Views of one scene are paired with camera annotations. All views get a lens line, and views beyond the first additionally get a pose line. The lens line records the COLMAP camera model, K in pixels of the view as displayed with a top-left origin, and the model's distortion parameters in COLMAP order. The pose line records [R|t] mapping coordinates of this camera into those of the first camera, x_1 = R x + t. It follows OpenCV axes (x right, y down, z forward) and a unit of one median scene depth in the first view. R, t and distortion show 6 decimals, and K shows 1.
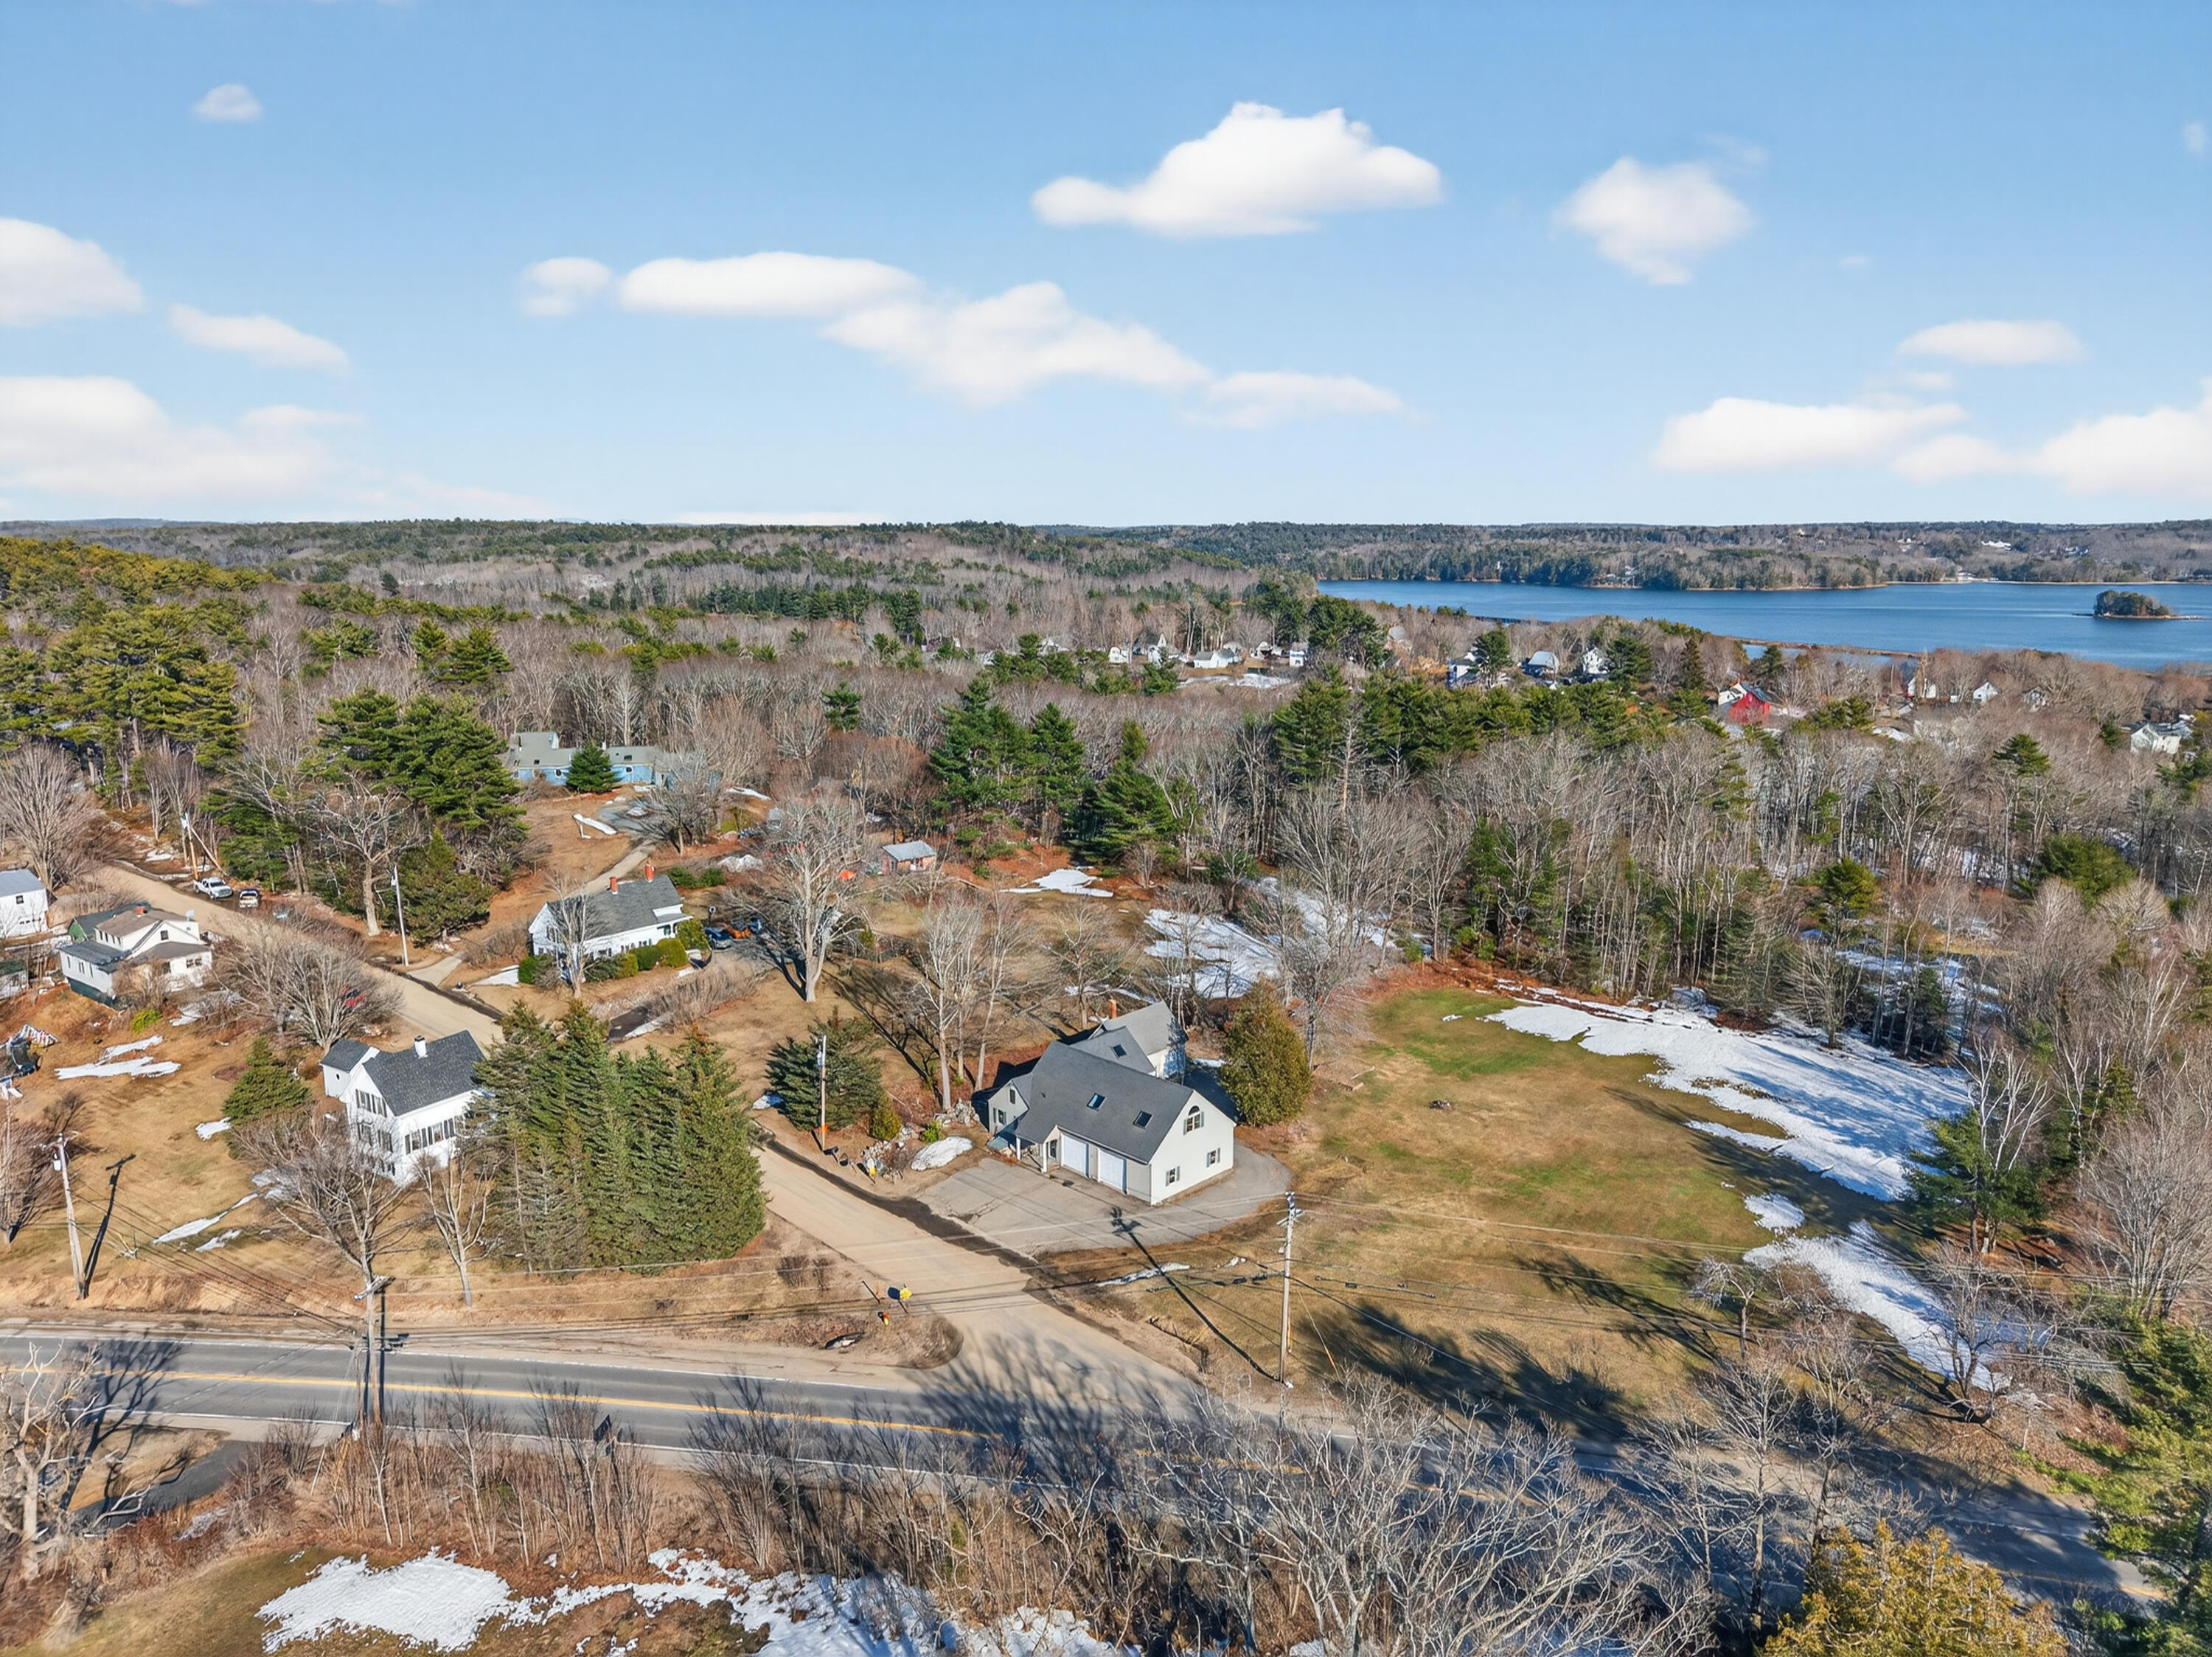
lens RADIAL K [[1465.8, 0, 1105.4], [0, 1465.8, 793.7], [0, 0, 1]] dist [0.034610, -0.003104]
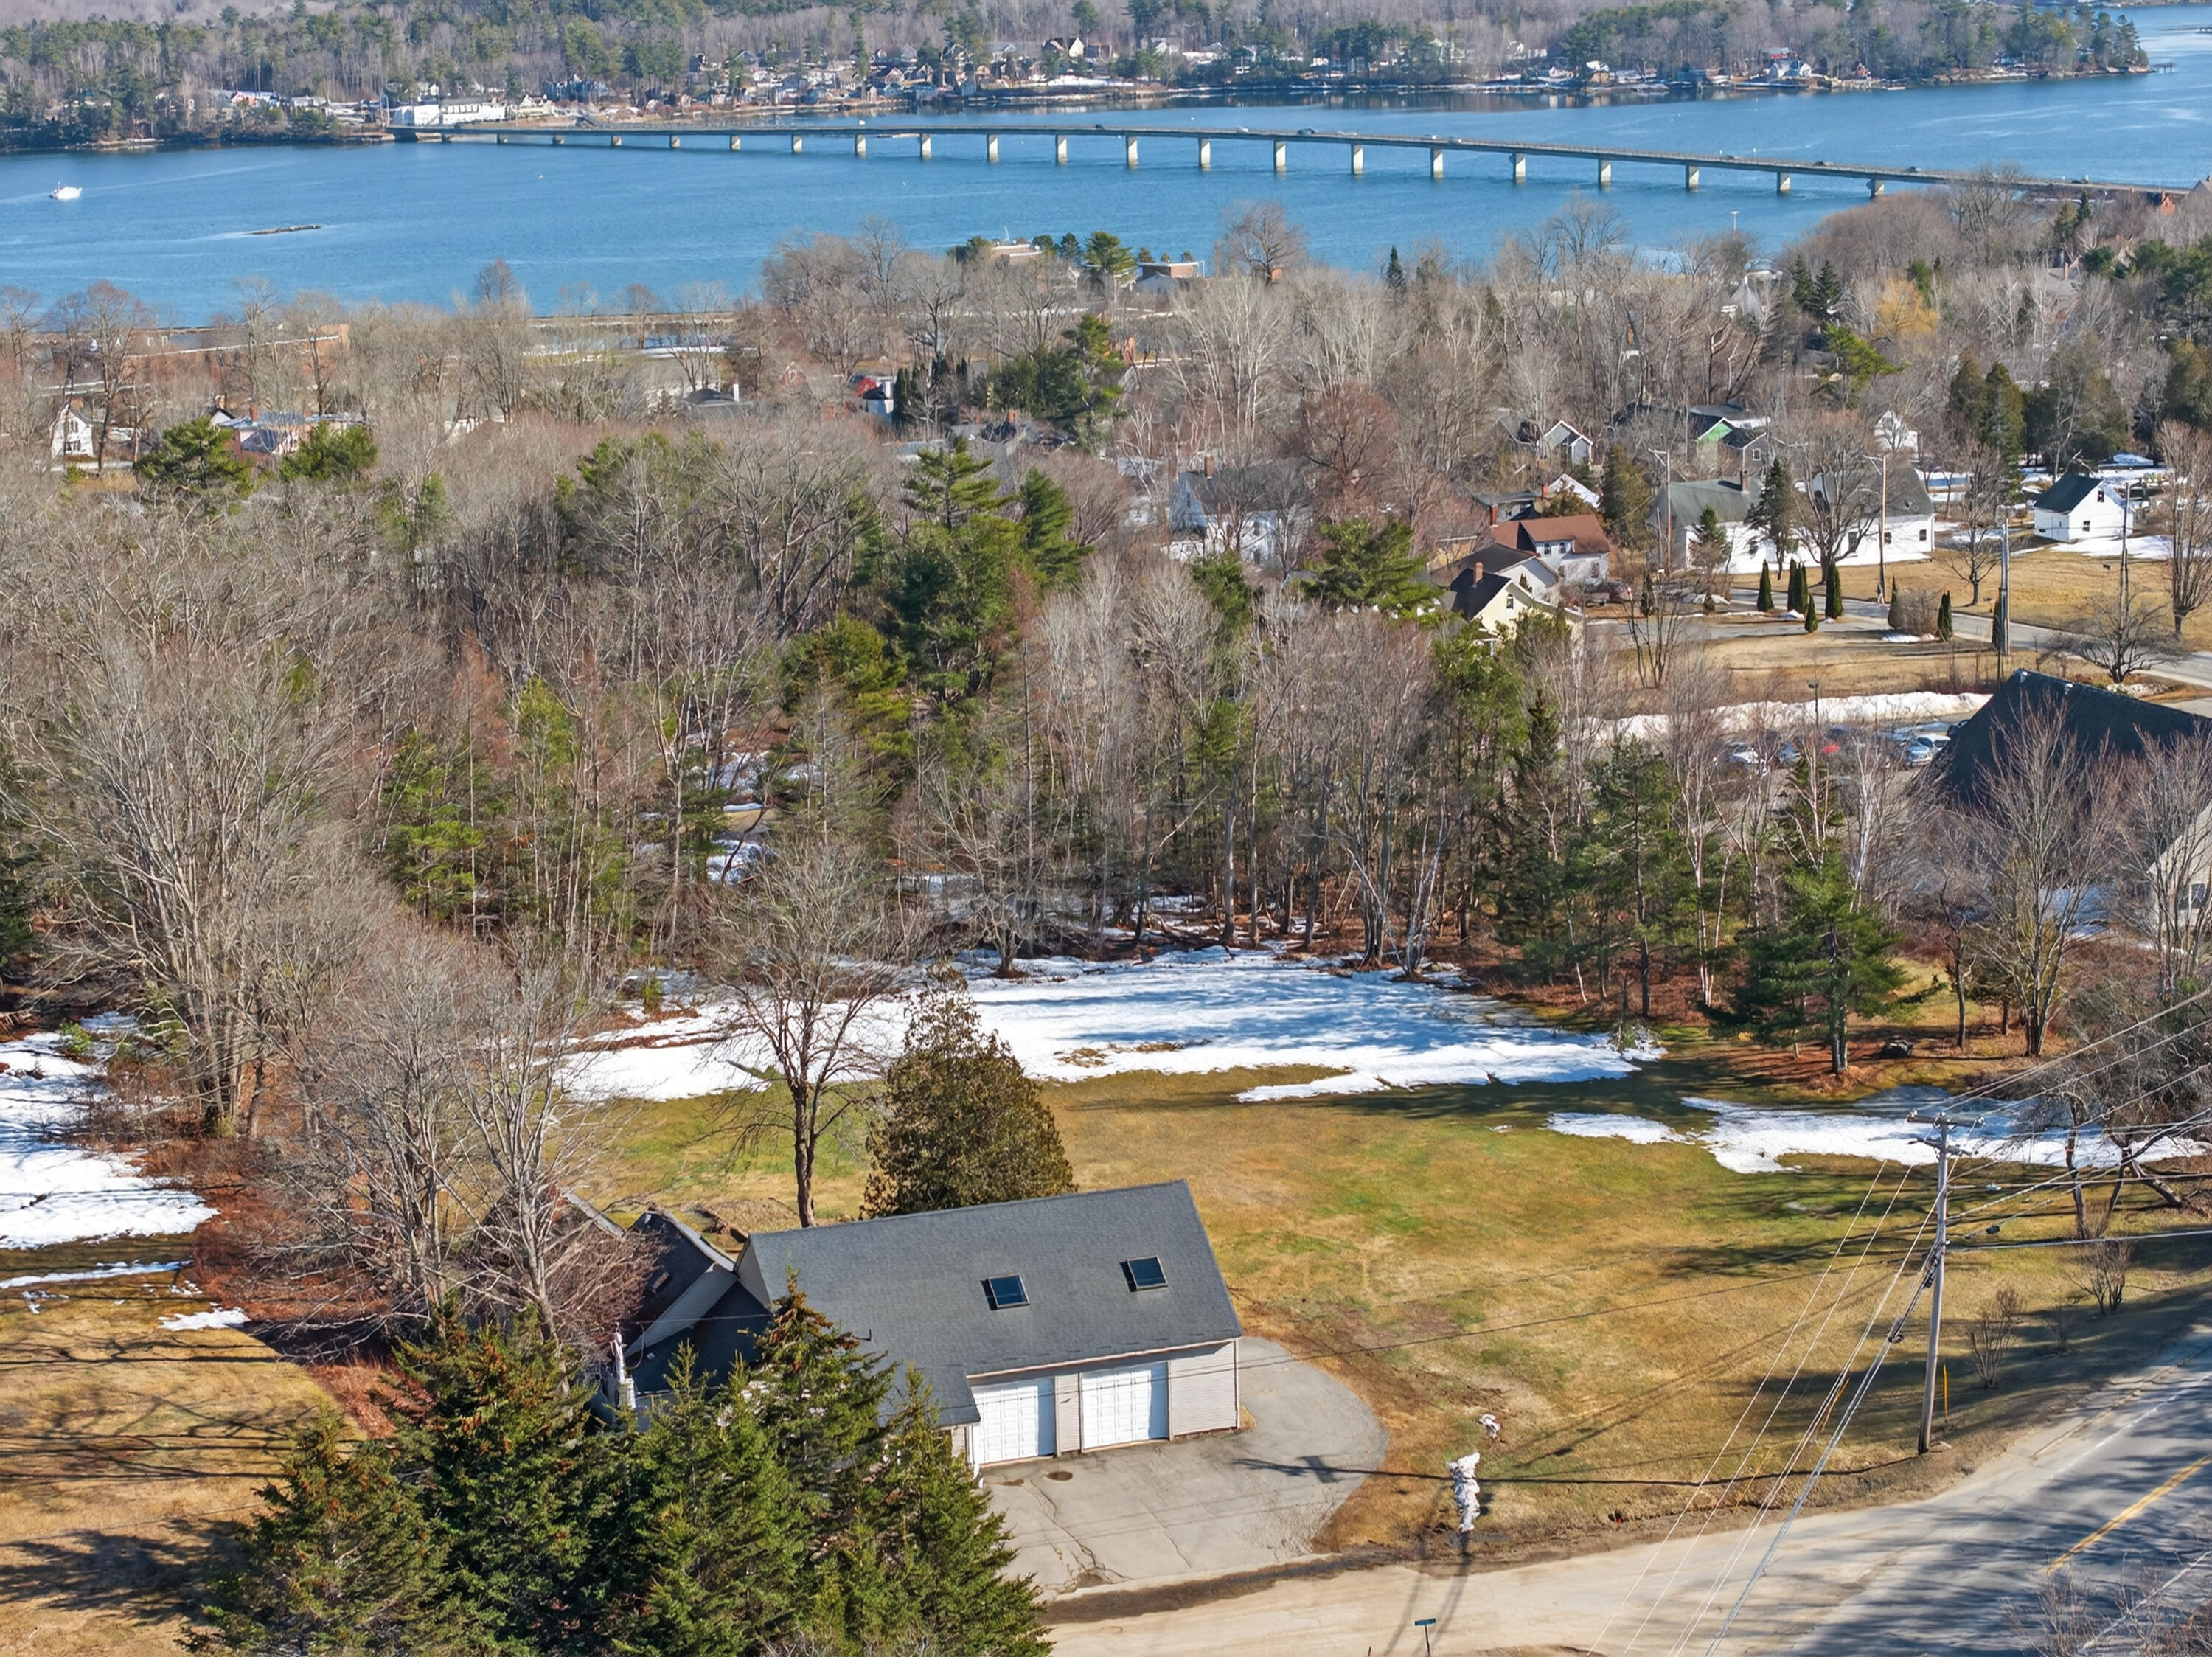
lens RADIAL K [[4614.7, 0, 1106.0], [0, 4614.7, 828.5], [0, 0, 1]] dist [-0.099294, -0.226414]
pose [[0.426727, -0.191259, 0.883925, -0.761287], [0.190355, 0.974482, 0.118957, -0.049777], [-0.884120, 0.117497, 0.452245, 0.229597]]
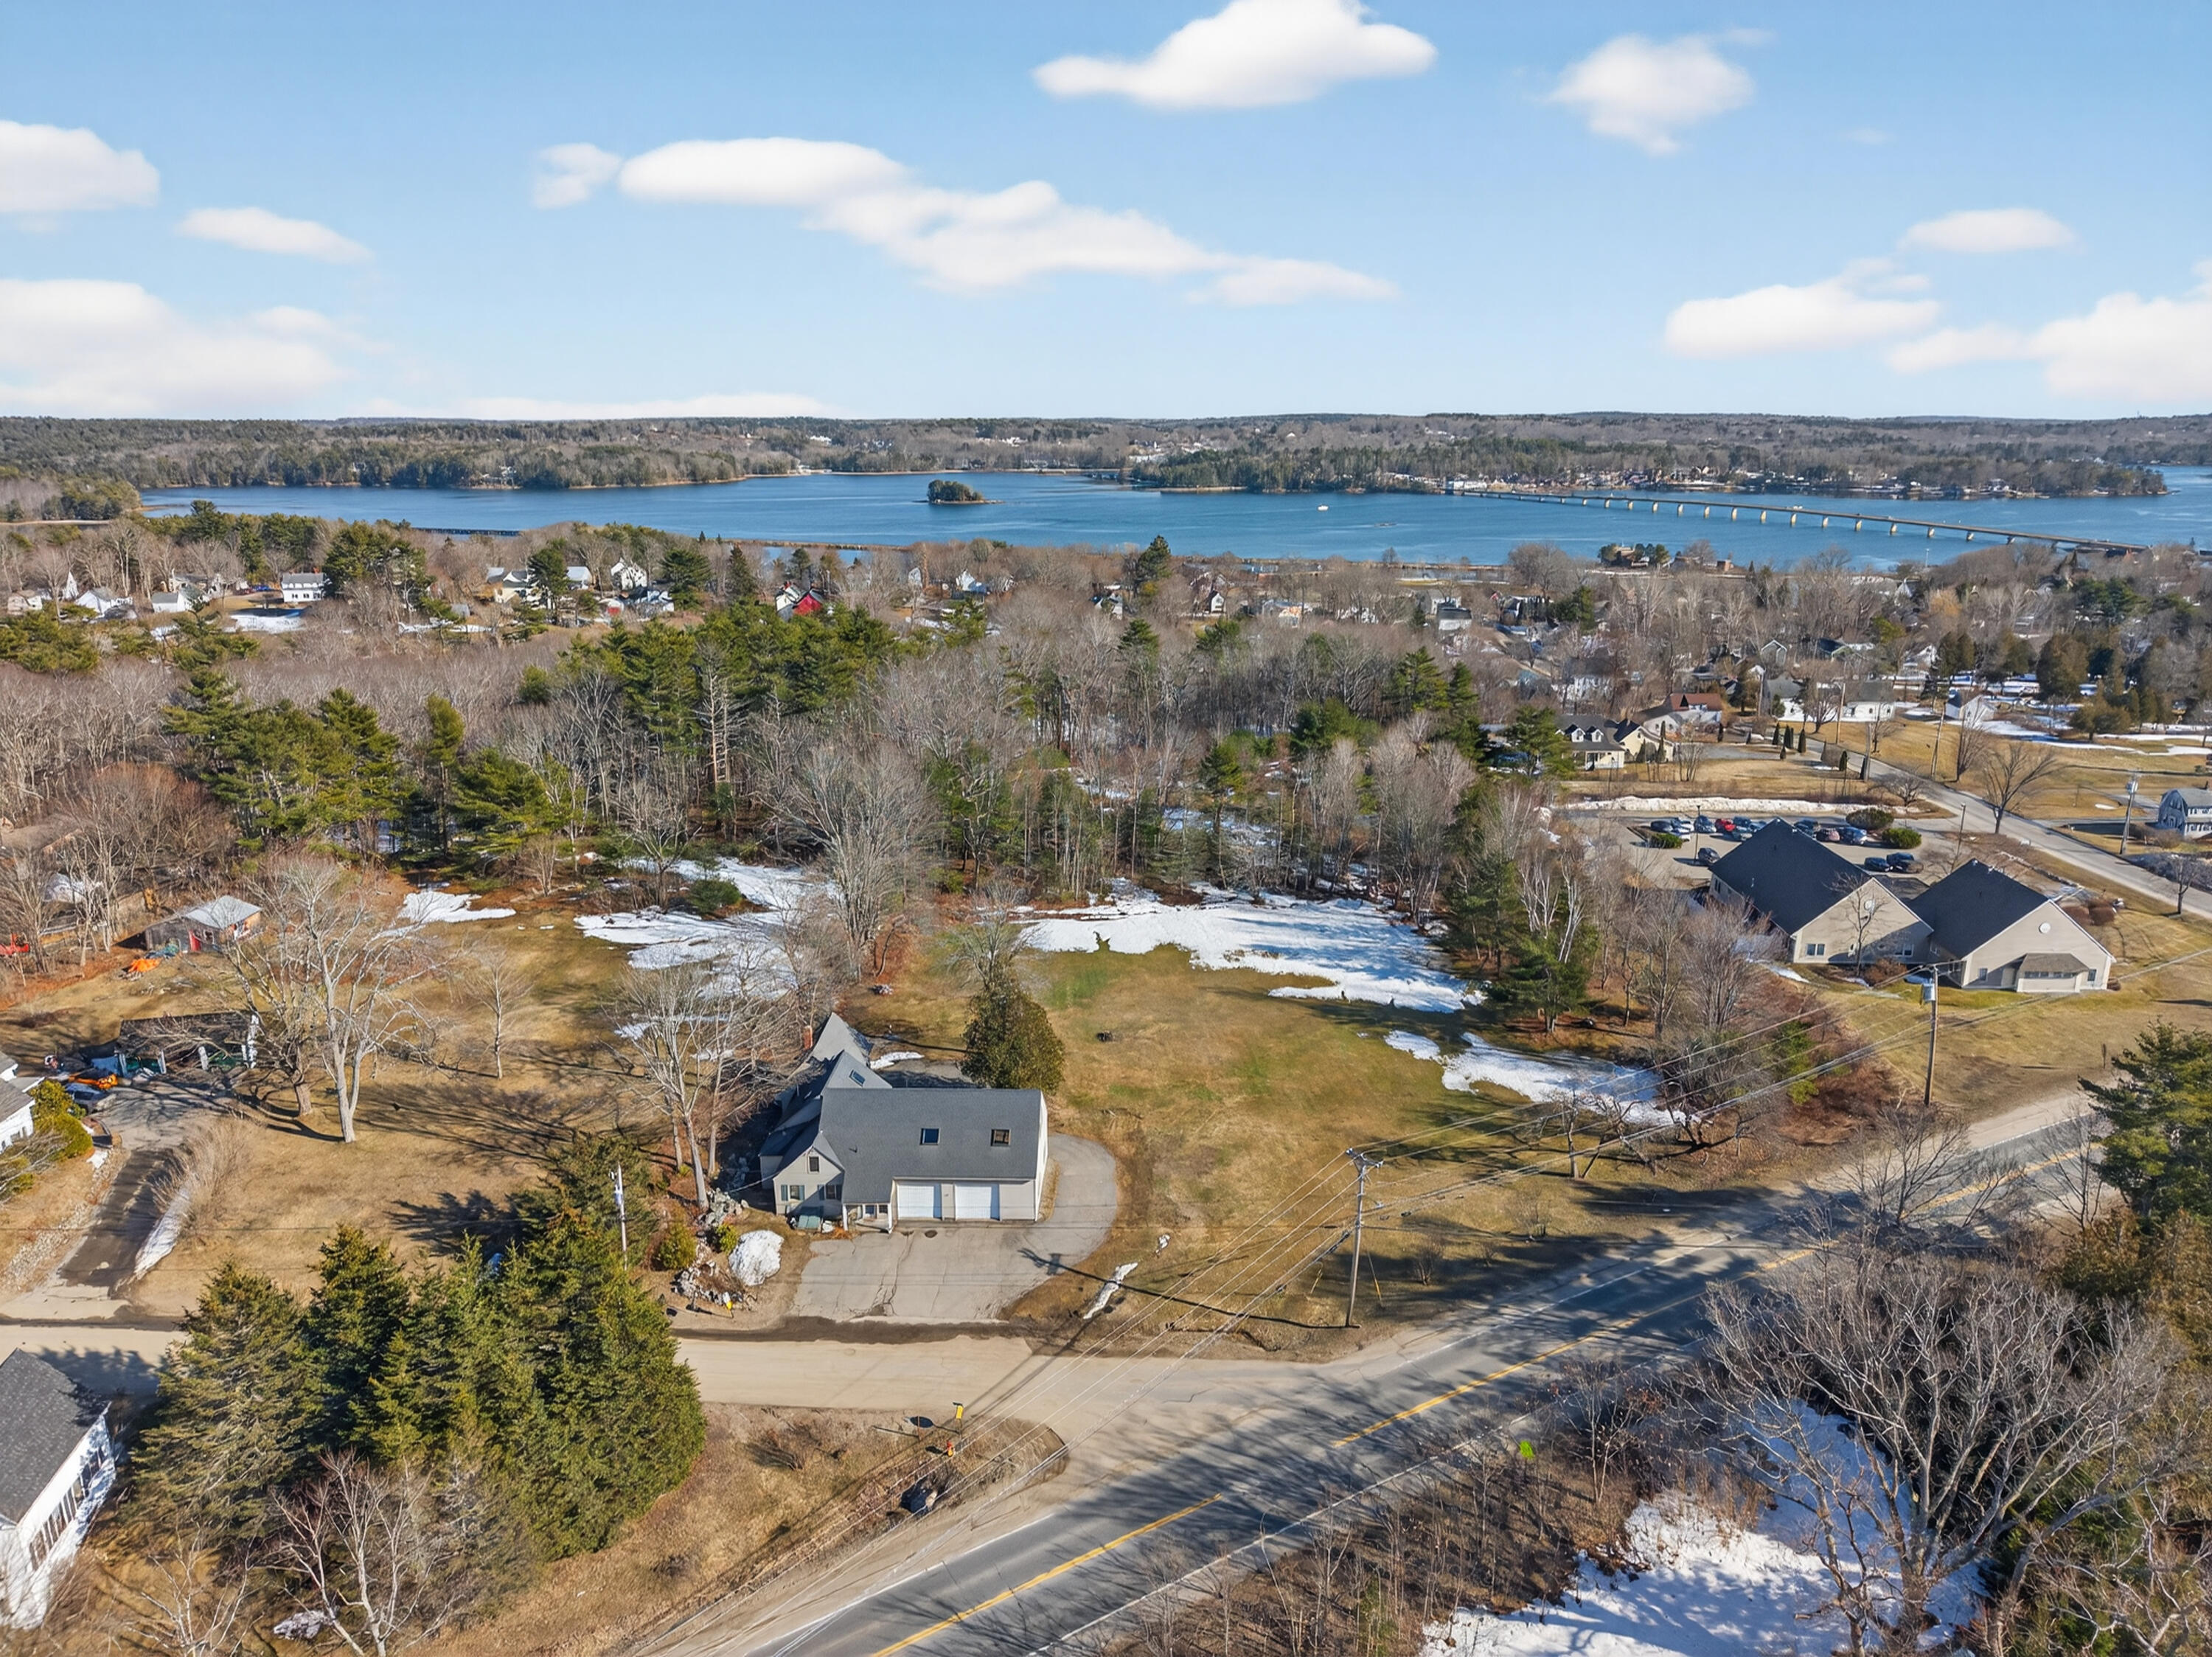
lens RADIAL K [[1486.3, 0, 1110.5], [0, 1486.3, 815.5], [0, 0, 1]] dist [0.007163, -0.000061]
pose [[0.745773, -0.176645, 0.642354, -0.309708], [0.125150, 0.984188, 0.125349, -0.053457], [-0.654339, -0.013091, 0.756088, 0.161869]]
